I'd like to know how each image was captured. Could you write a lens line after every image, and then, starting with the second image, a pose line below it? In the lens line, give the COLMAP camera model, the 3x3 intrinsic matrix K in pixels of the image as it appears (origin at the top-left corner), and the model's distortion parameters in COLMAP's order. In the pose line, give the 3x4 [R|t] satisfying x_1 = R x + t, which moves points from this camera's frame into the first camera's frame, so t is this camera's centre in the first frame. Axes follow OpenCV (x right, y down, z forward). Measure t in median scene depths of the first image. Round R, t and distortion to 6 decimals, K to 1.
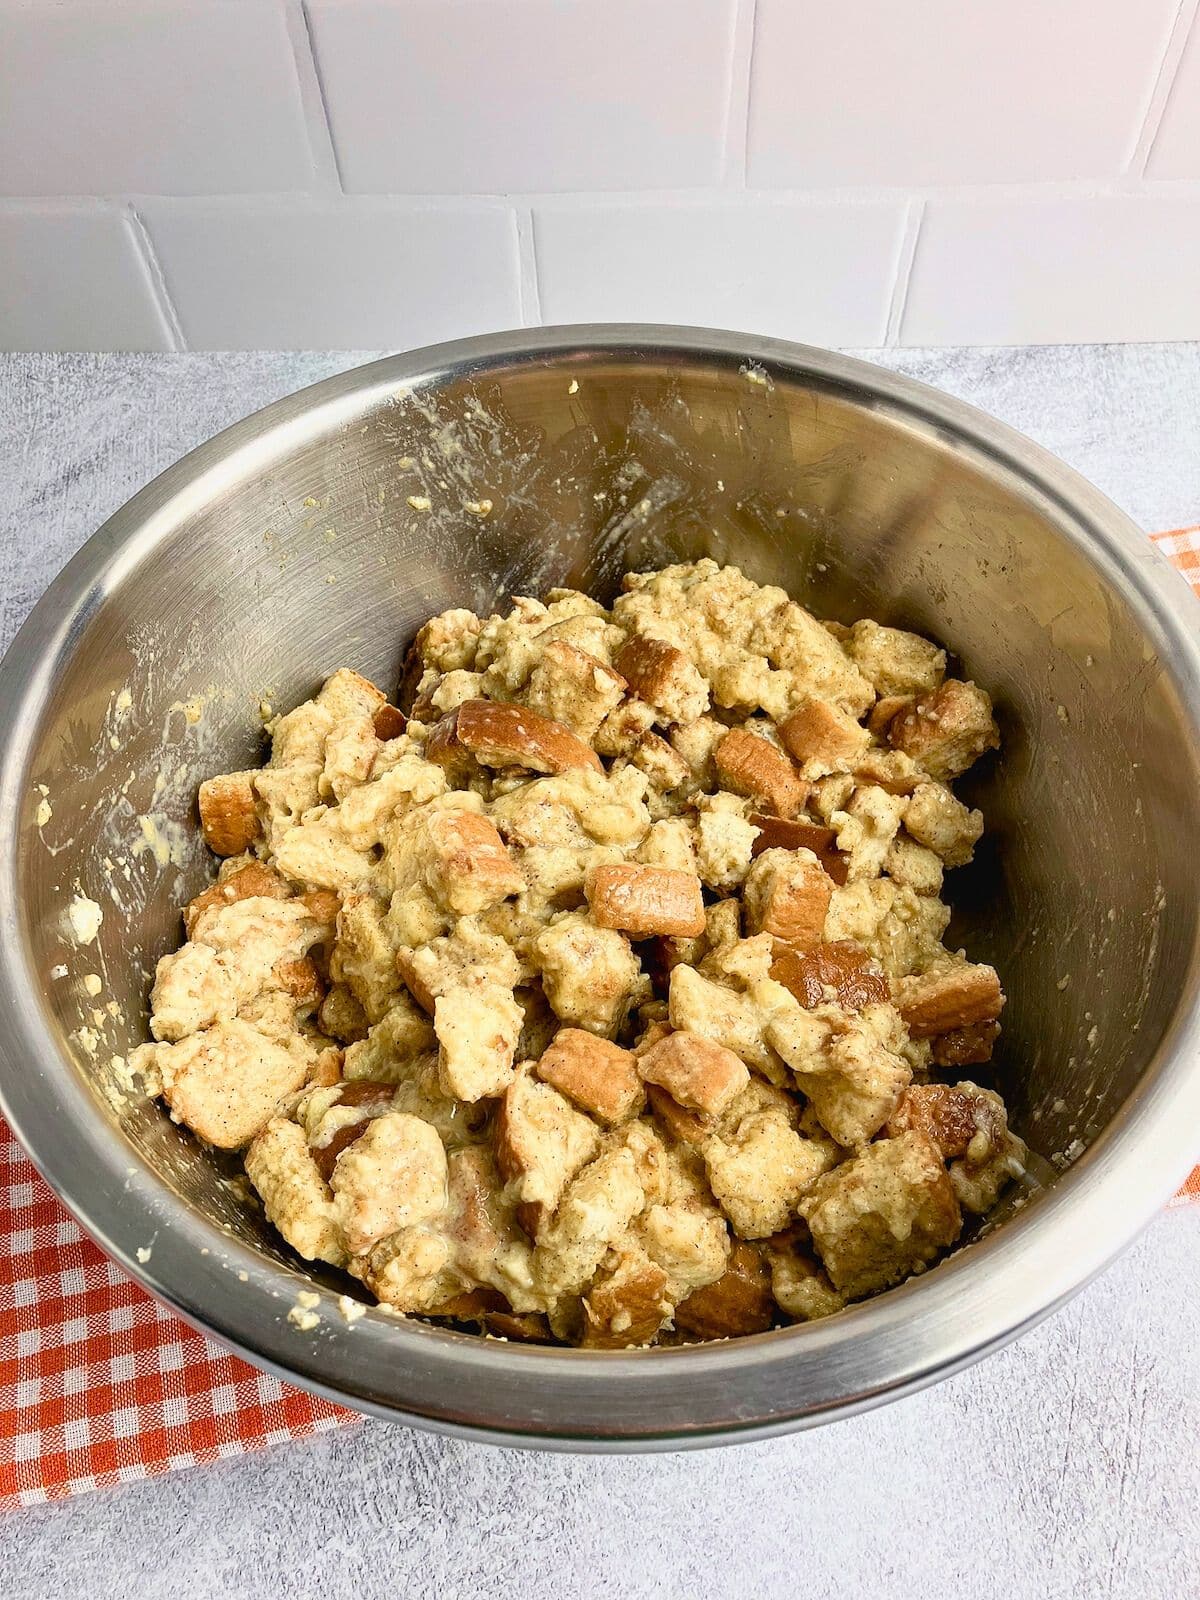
lens RADIAL K [[1351.6, 0, 608.0], [0, 1351.6, 811.6], [0, 0, 1]] dist [0.070252, -0.044884]
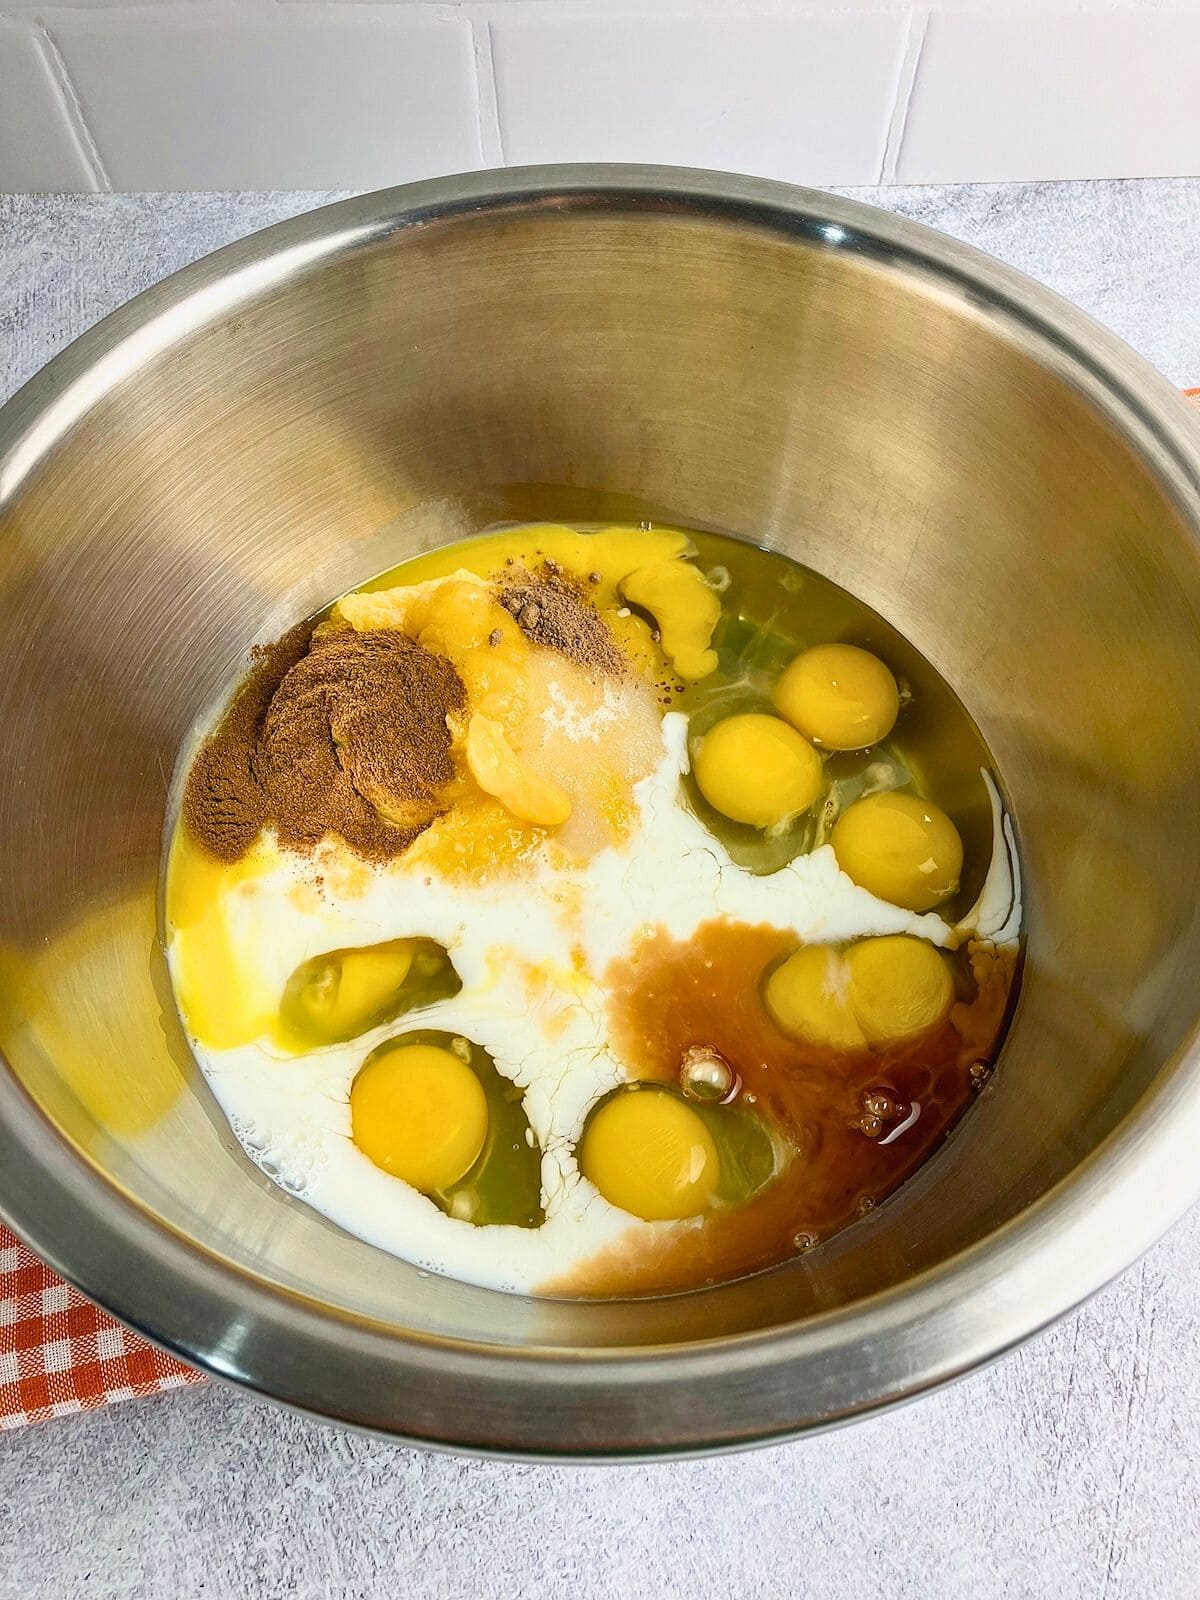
lens RADIAL K [[1351.6, 0, 607.9], [0, 1351.6, 803.1], [0, 0, 1]] dist [0.070252, -0.044884]
pose [[0.999826, -0.012128, 0.014189, 0.003341], [0.010860, 0.996211, 0.086290, -0.014587], [-0.015182, -0.086121, 0.996169, 0.088116]]
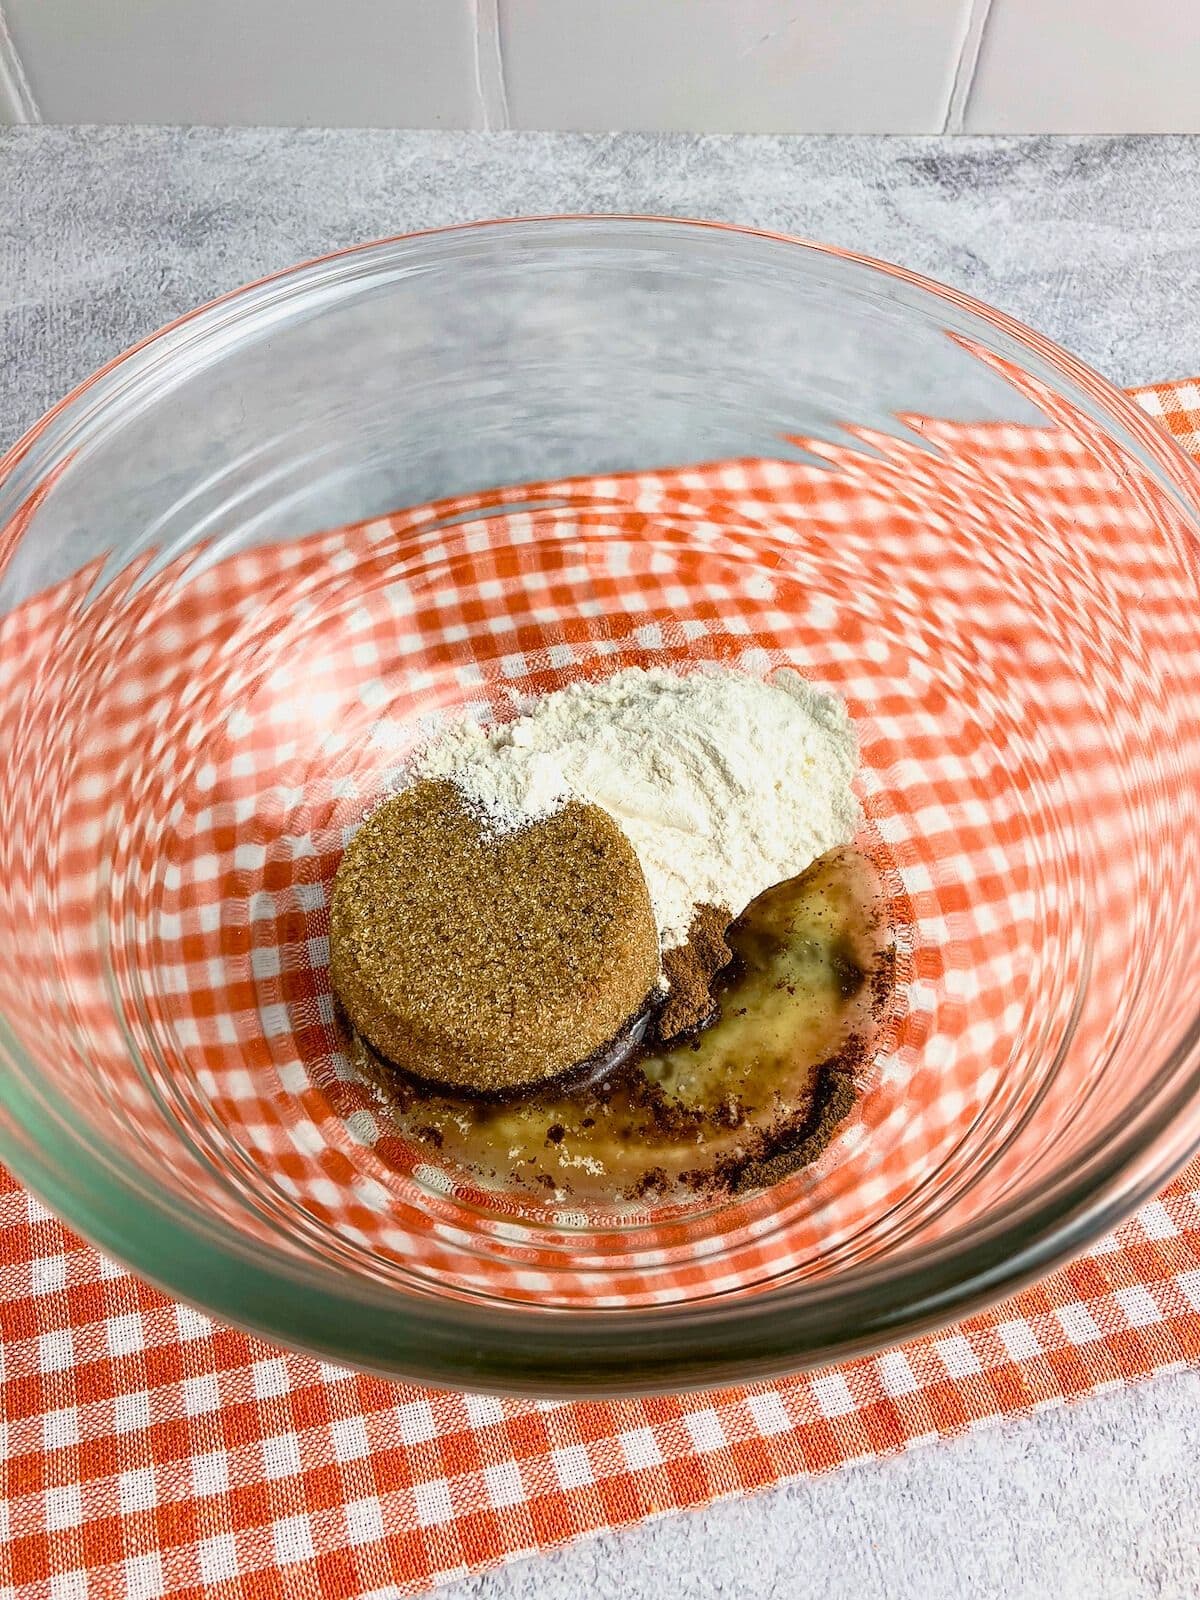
lens RADIAL K [[1351.6, 0, 603.6], [0, 1351.6, 805.3], [0, 0, 1]] dist [0.070252, -0.044884]
pose [[0.999582, 0.004344, 0.028585, -0.021073], [-0.004620, 0.999943, 0.009625, 0.060835], [-0.028542, -0.009753, 0.999545, 0.354340]]
